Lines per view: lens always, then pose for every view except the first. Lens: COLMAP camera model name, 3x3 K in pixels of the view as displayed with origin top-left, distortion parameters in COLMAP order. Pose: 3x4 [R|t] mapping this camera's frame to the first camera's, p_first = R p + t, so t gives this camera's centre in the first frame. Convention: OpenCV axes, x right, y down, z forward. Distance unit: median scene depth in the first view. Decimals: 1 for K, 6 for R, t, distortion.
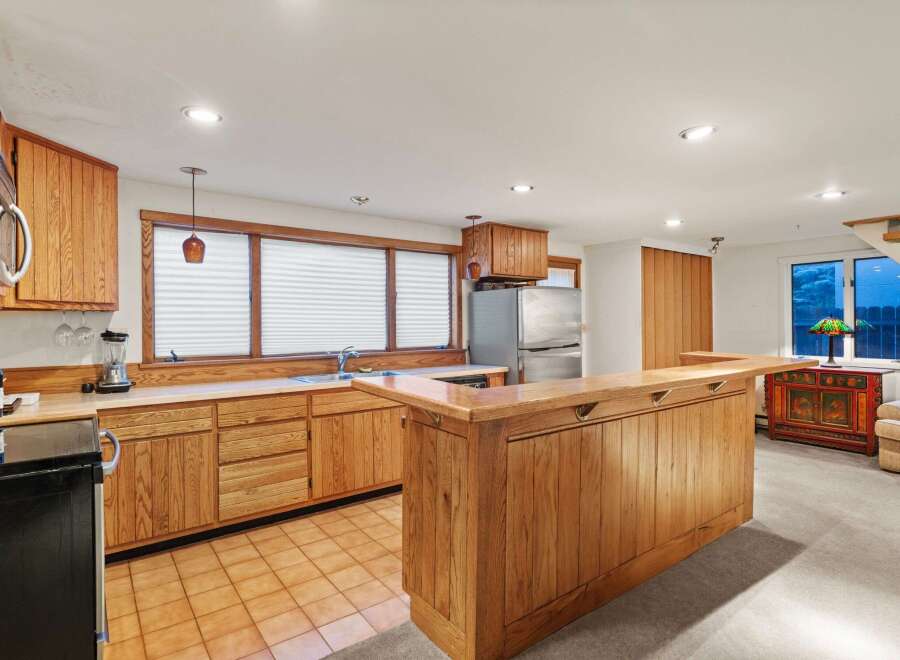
lens RADIAL K [[488.3, 0, 450.0], [0, 488.3, 325.5], [0, 0, 1]] dist [0.002390, -0.000234]
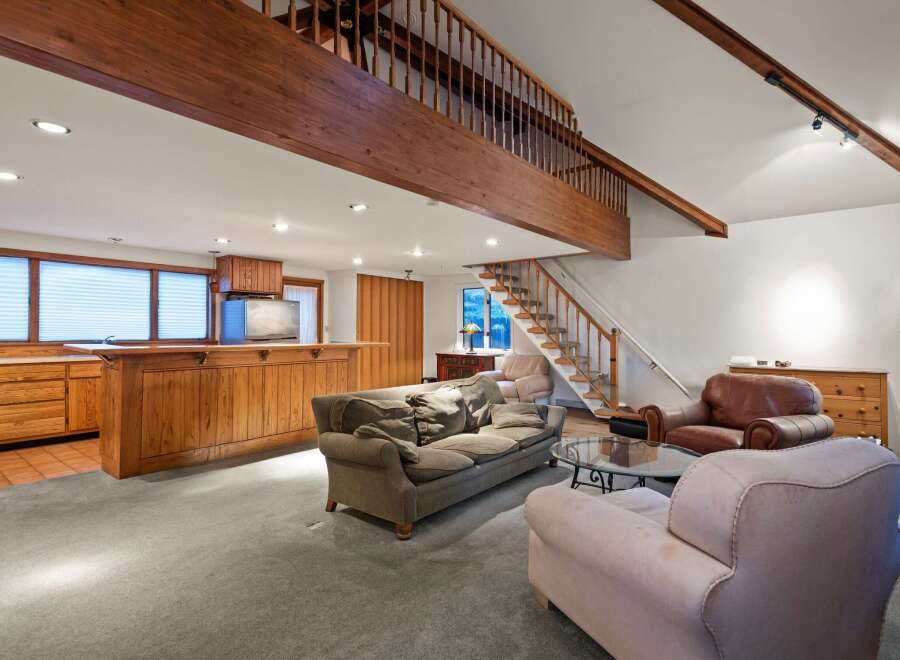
lens RADIAL K [[473.9, 0, 453.8], [0, 473.9, 330.0], [0, 0, 1]] dist [0.007472, -0.000171]
pose [[0.968695, 0.010941, 0.248014, 0.389953], [-0.008729, 0.999912, -0.010017, 0.026121], [-0.248102, 0.007538, 0.968705, -0.579001]]
